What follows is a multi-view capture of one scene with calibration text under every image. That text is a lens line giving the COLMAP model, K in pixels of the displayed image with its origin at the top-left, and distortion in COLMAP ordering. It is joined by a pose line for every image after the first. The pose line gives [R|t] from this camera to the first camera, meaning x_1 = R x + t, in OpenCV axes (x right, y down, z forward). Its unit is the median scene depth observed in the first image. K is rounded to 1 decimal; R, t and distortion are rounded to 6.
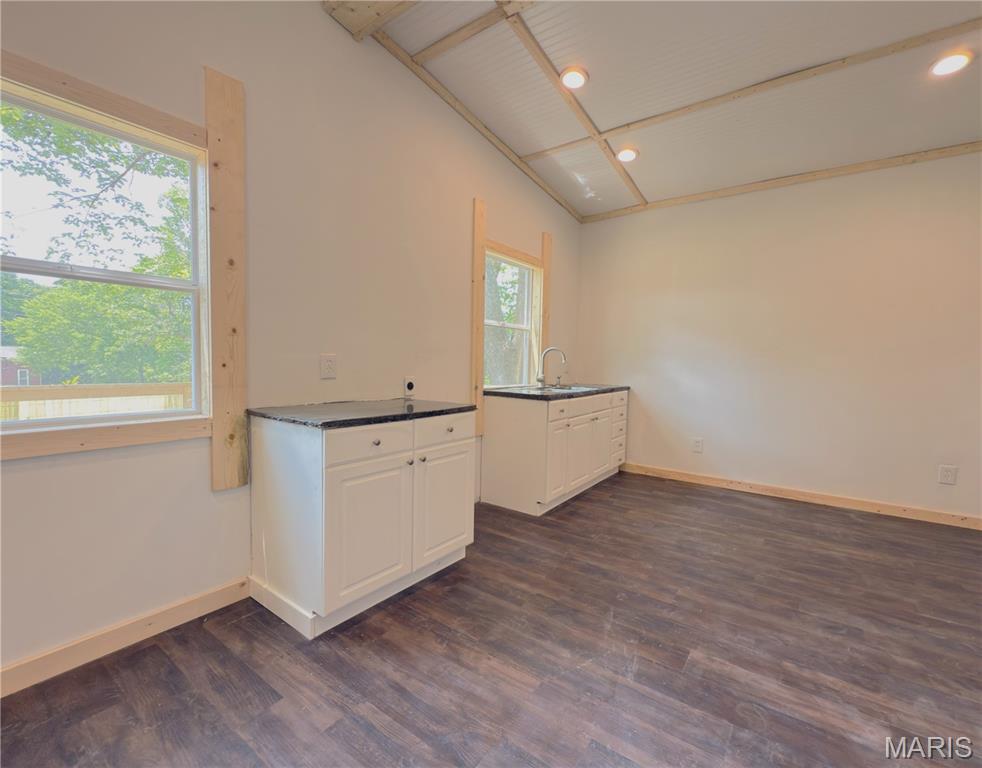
lens RADIAL K [[427.8, 0, 513.1], [0, 427.8, 384.2], [0, 0, 1]] dist [0.000717, -0.000005]
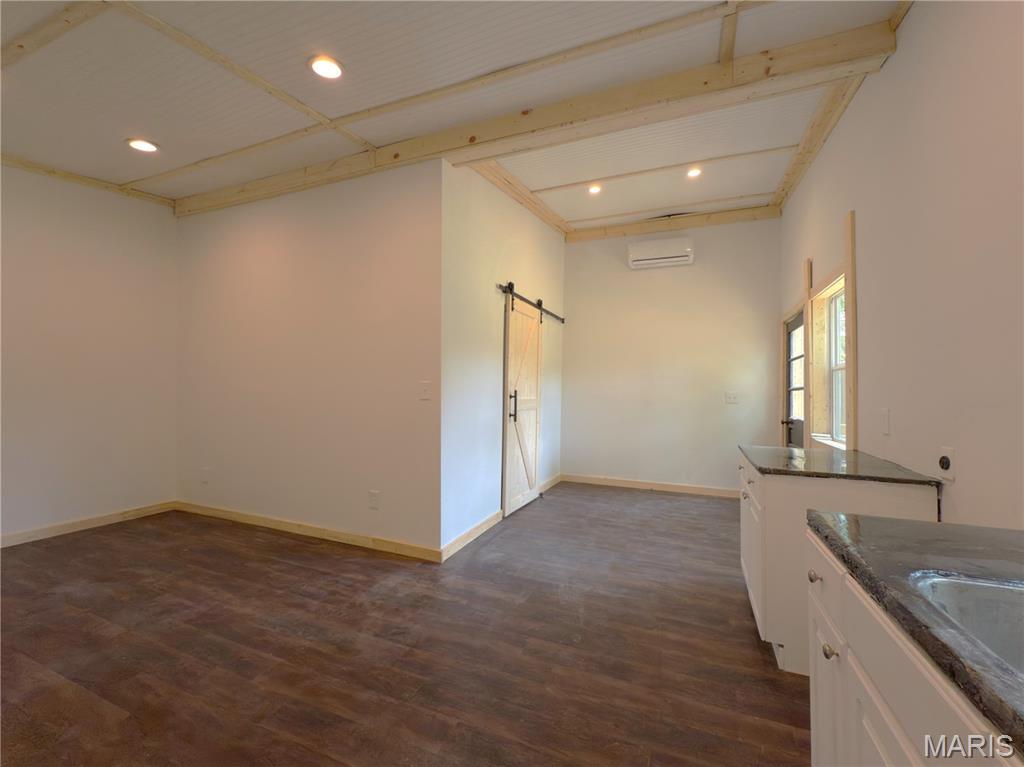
lens RADIAL K [[419.9, 0, 514.1], [0, 419.9, 382.7], [0, 0, 1]] dist [-0.000874, 0.000242]
pose [[-0.977153, -0.031817, -0.210144, 0.622891], [-0.037807, 0.998984, 0.024546, -0.129643], [0.209150, 0.031930, -0.977362, 1.908231]]
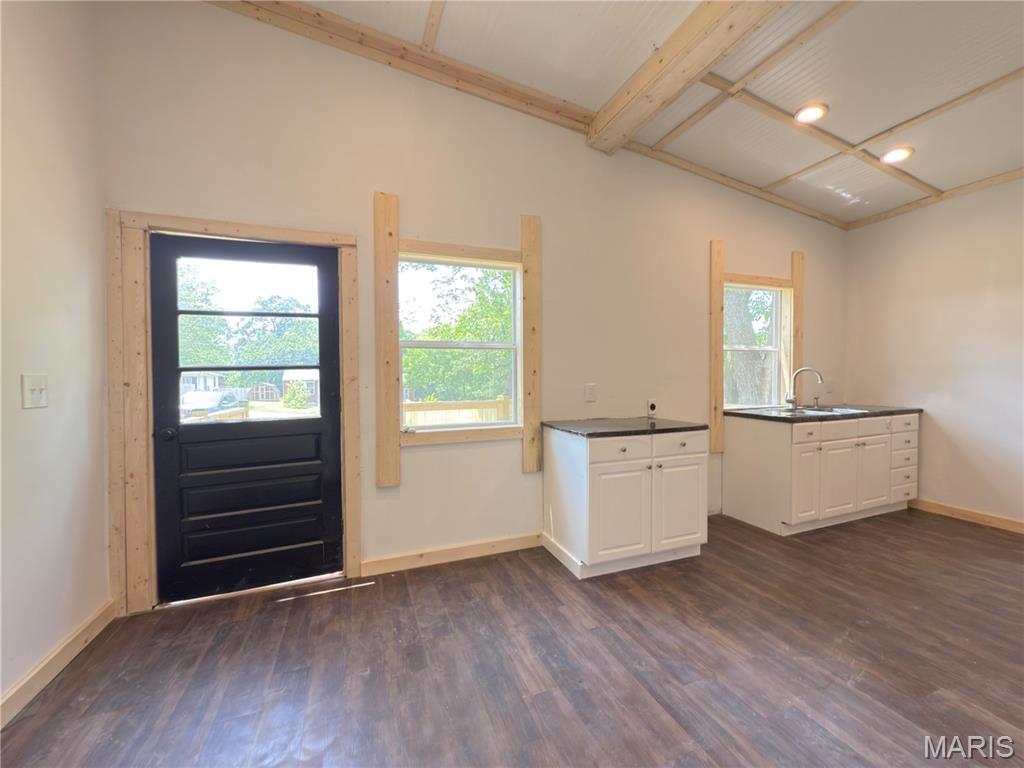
lens RADIAL K [[409.1, 0, 512.4], [0, 409.1, 384.5], [0, 0, 1]] dist [-0.000623, 0.000148]
pose [[0.828372, -0.014477, -0.559992, 0.112748], [-0.004825, 0.999445, -0.032975, -0.025800], [0.560158, 0.030018, 0.827842, -0.267991]]
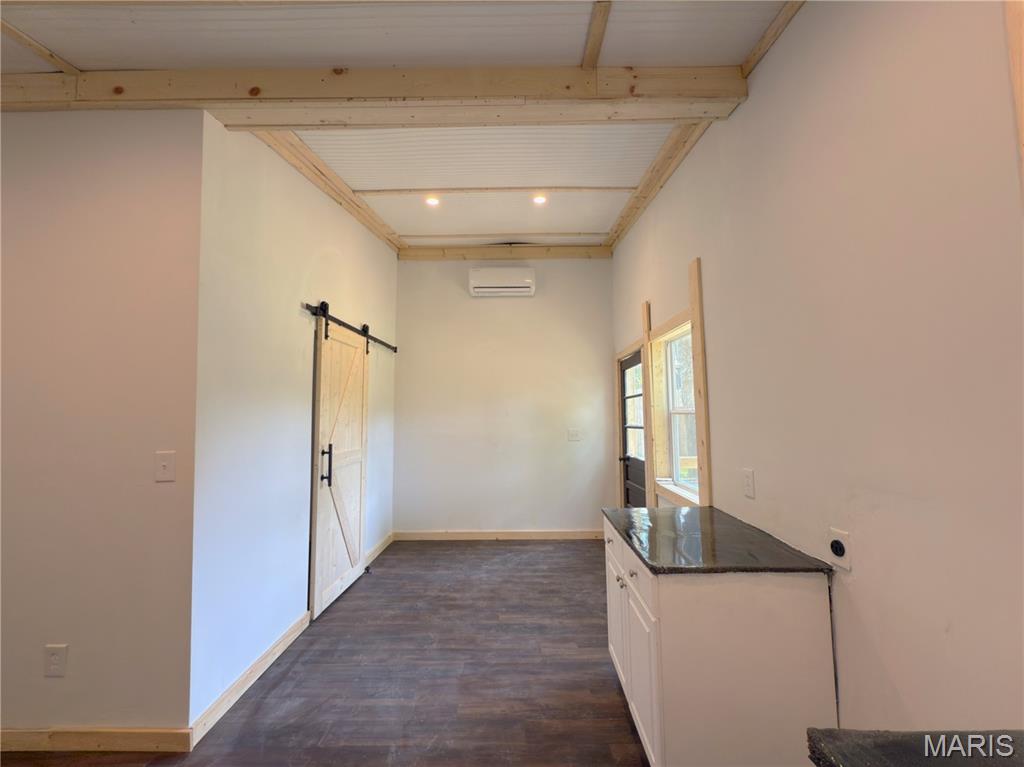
lens RADIAL K [[422.8, 0, 512.3], [0, 422.8, 384.1], [0, 0, 1]] dist [0.000519, 0.000207]
pose [[-0.828680, -0.043205, -0.558052, 0.514692], [-0.028572, 0.998982, -0.034915, -0.221550], [0.558993, -0.012989, -0.829071, 1.600043]]
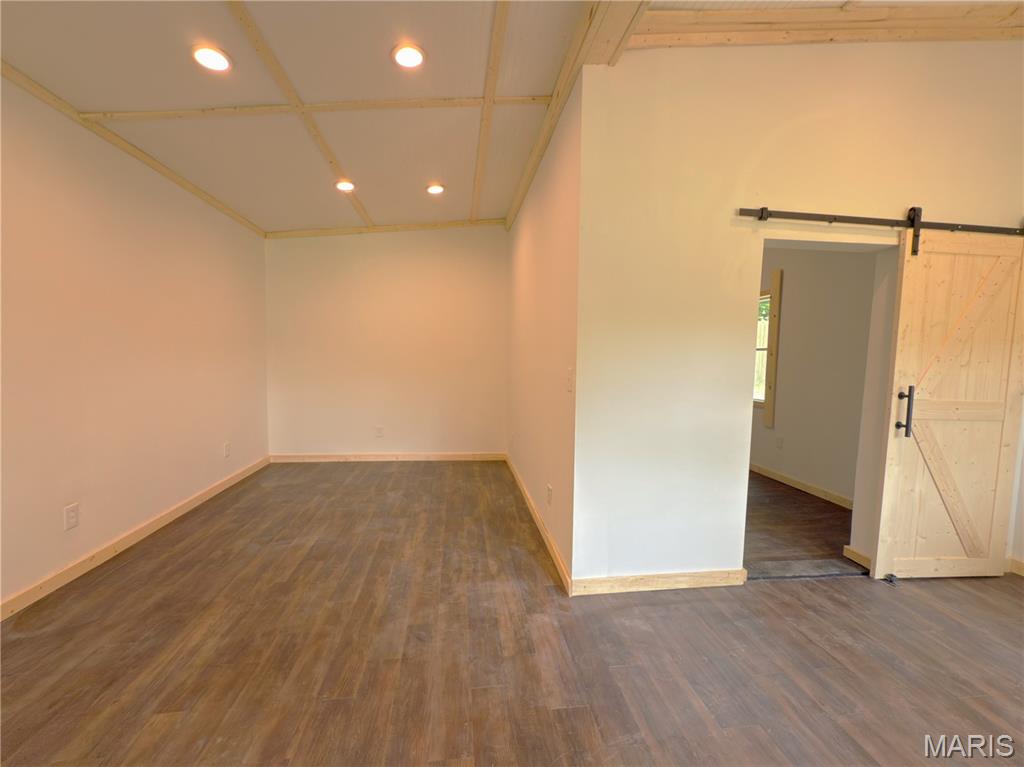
lens RADIAL K [[419.9, 0, 514.1], [0, 419.9, 382.7], [0, 0, 1]] dist [-0.000874, 0.000242]
pose [[-0.672415, -0.077059, 0.736153, -0.135695], [0.002260, 0.994348, 0.106151, -0.170948], [-0.740171, 0.073041, -0.668440, 1.323153]]
